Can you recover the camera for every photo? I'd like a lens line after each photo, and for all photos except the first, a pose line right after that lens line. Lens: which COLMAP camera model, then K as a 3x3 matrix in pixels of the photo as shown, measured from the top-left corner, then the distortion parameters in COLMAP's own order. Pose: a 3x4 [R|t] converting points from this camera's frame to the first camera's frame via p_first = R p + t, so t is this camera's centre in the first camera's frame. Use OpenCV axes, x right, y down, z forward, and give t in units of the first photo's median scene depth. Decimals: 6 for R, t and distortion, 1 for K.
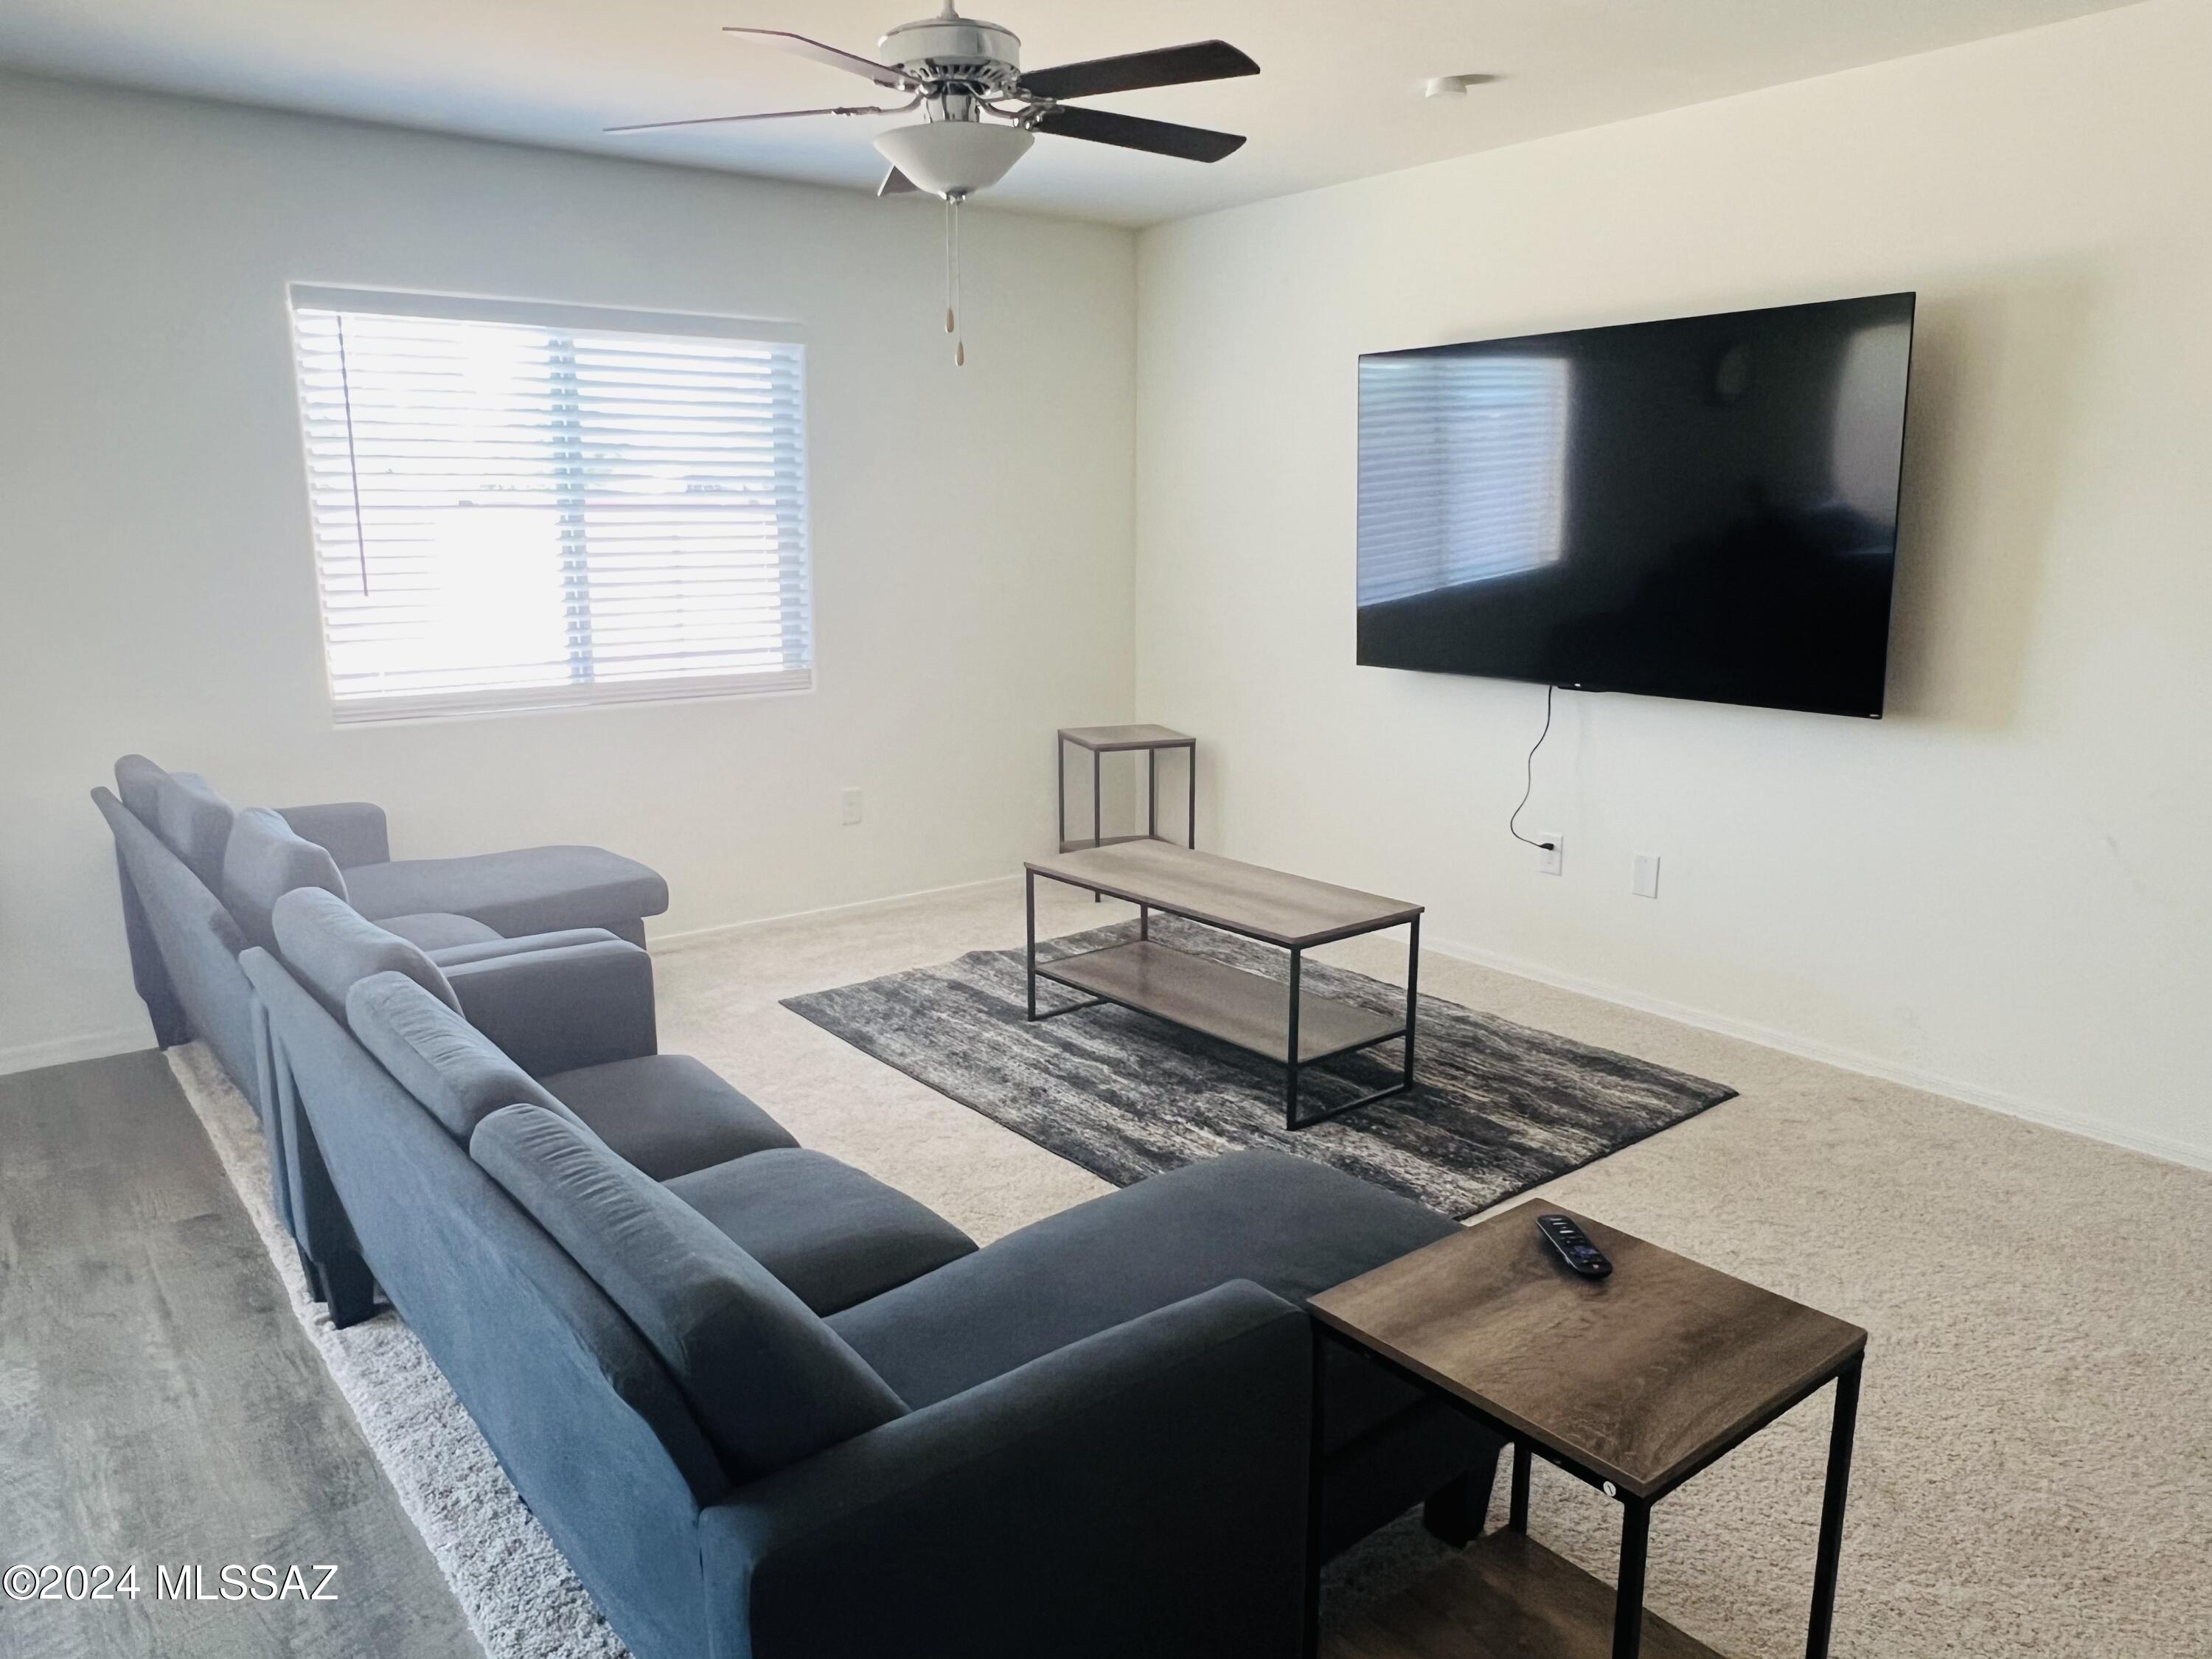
lens RADIAL K [[1528.9, 0, 1095.7], [0, 1528.9, 828.9], [0, 0, 1]] dist [0.001698, -0.000780]
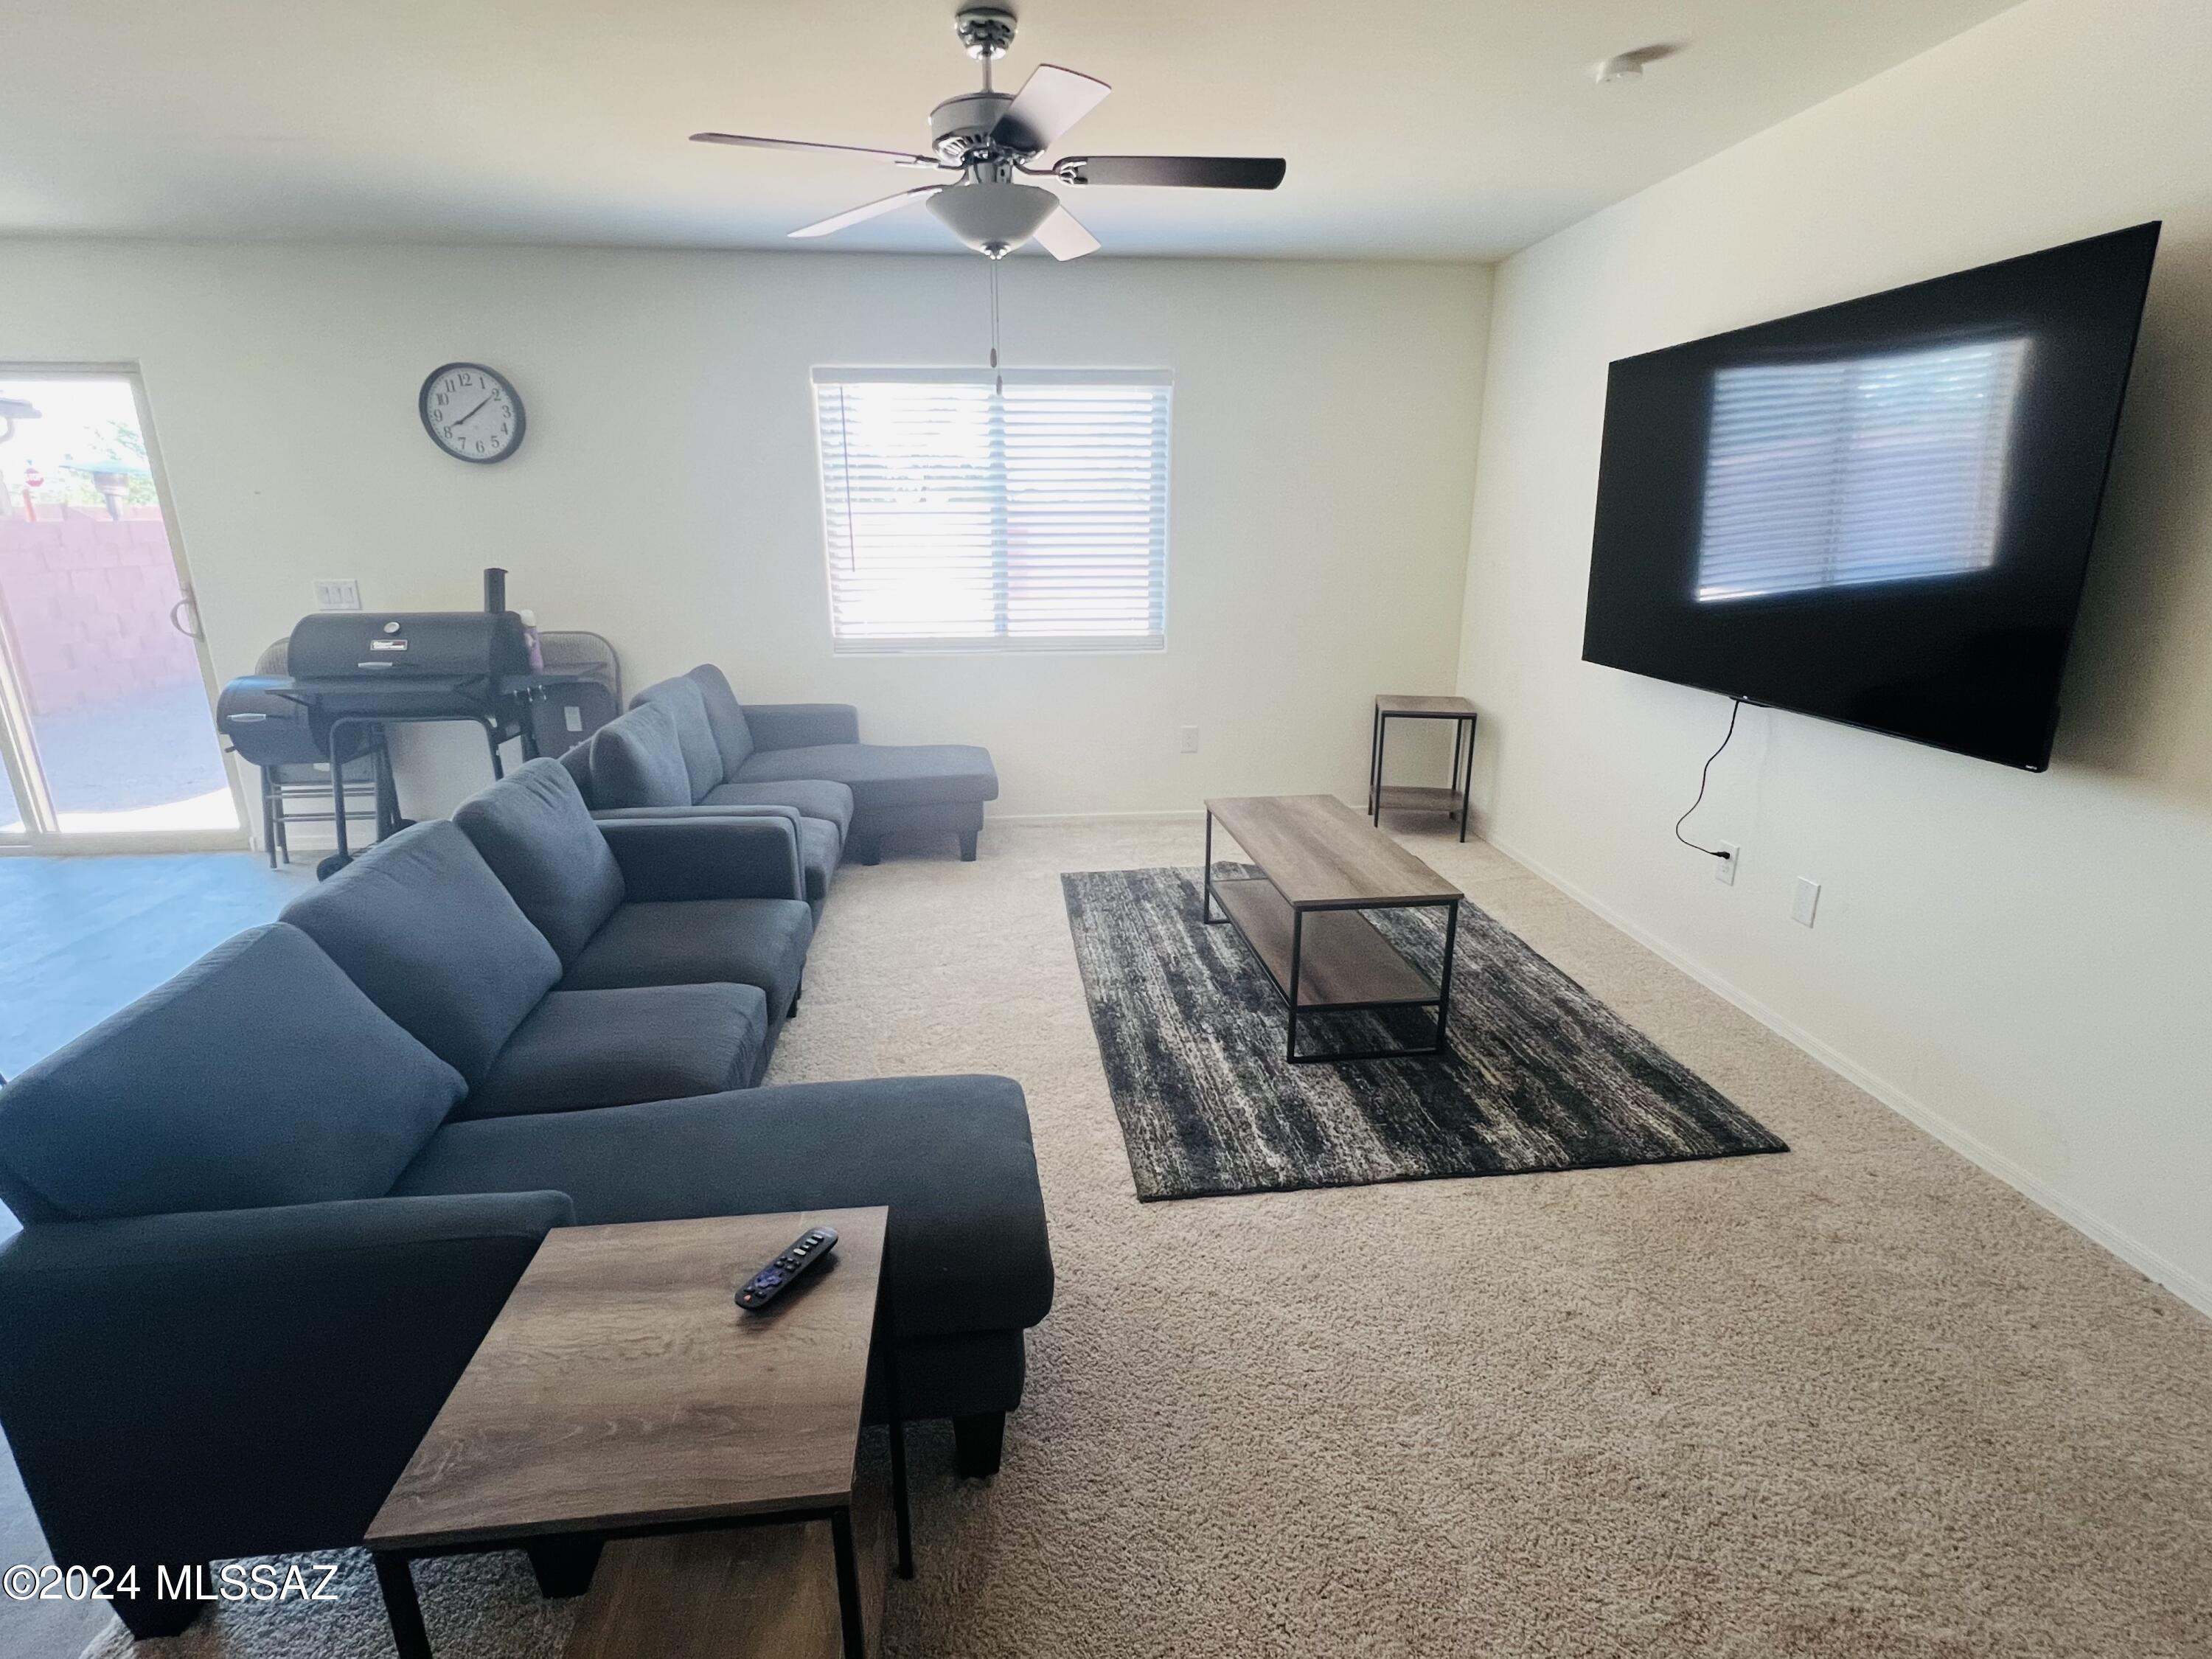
lens RADIAL K [[1045.1, 0, 1103.1], [0, 1045.1, 824.8], [0, 0, 1]] dist [-0.000472, 0.000698]
pose [[0.847360, 0.149917, -0.509418, 0.337232], [-0.107024, 0.987849, 0.112692, -0.047583], [0.520123, -0.040971, 0.853108, 0.228960]]
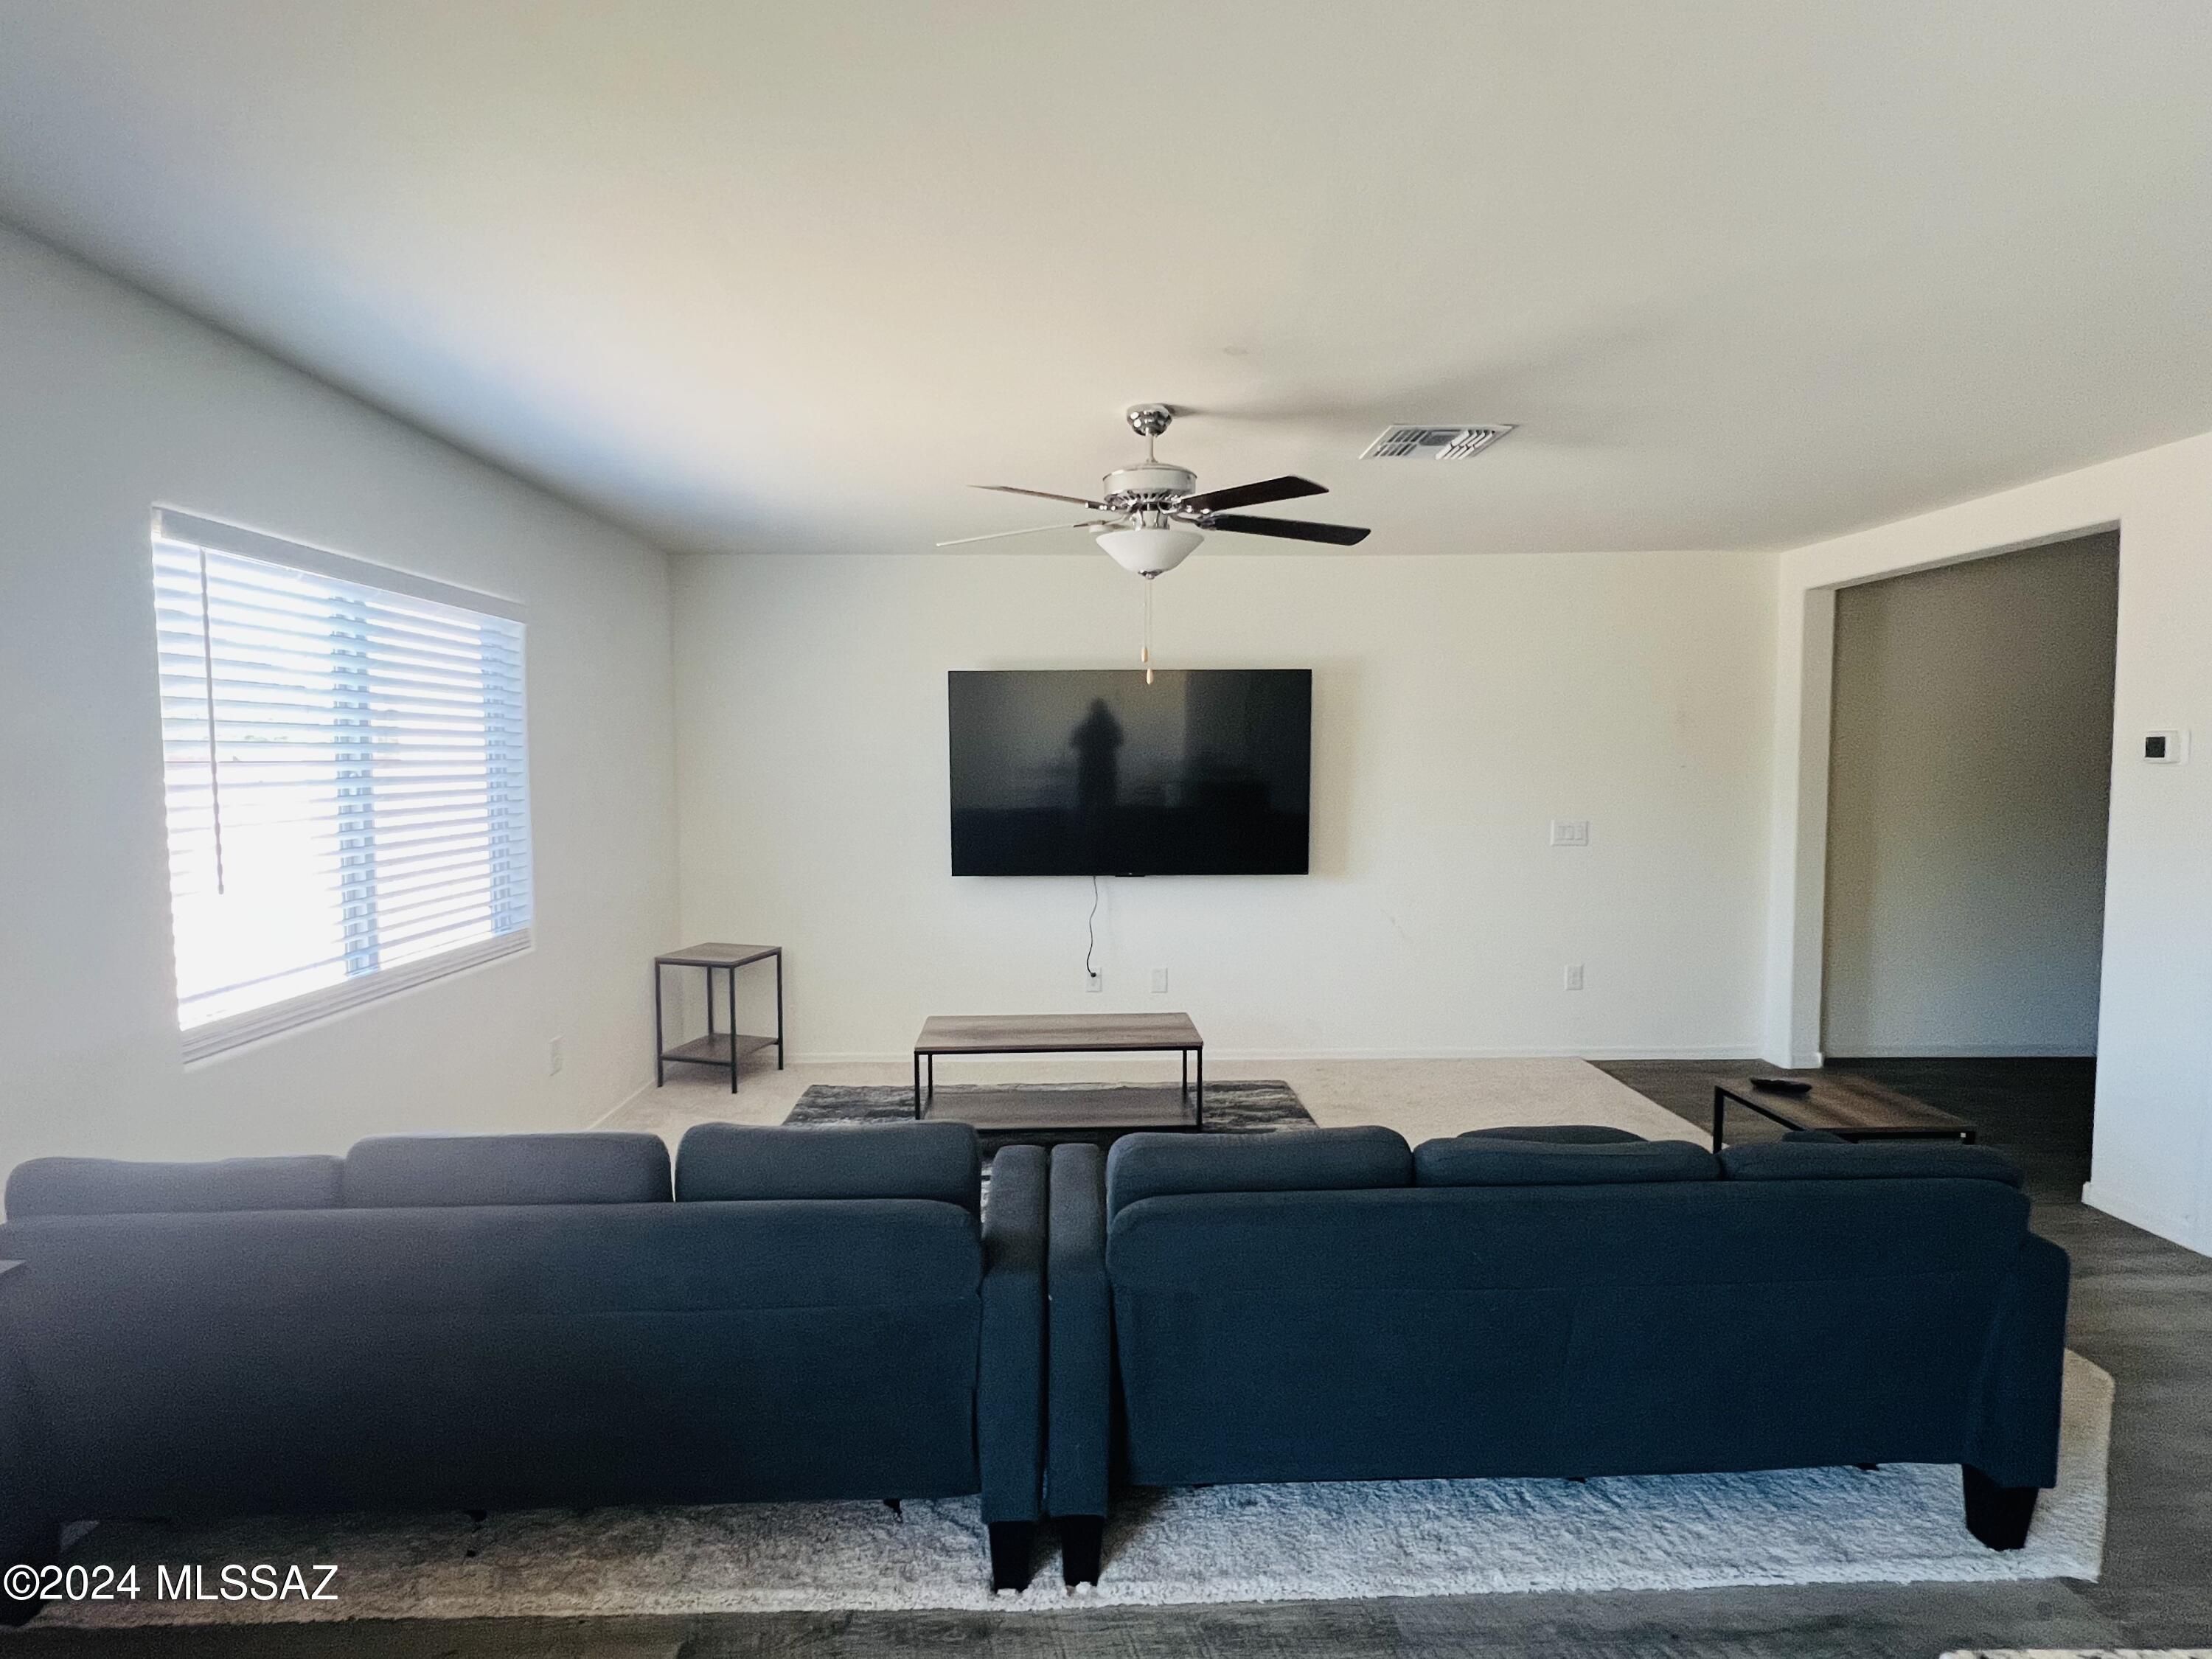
lens RADIAL K [[1095.2, 0, 1109.8], [0, 1095.2, 829.6], [0, 0, 1]] dist [0.000106, -0.000624]
pose [[0.584073, -0.054433, 0.809874, -0.707501], [0.166011, 0.984669, -0.053545, -0.085429], [-0.794543, 0.165722, 0.584155, 0.323562]]
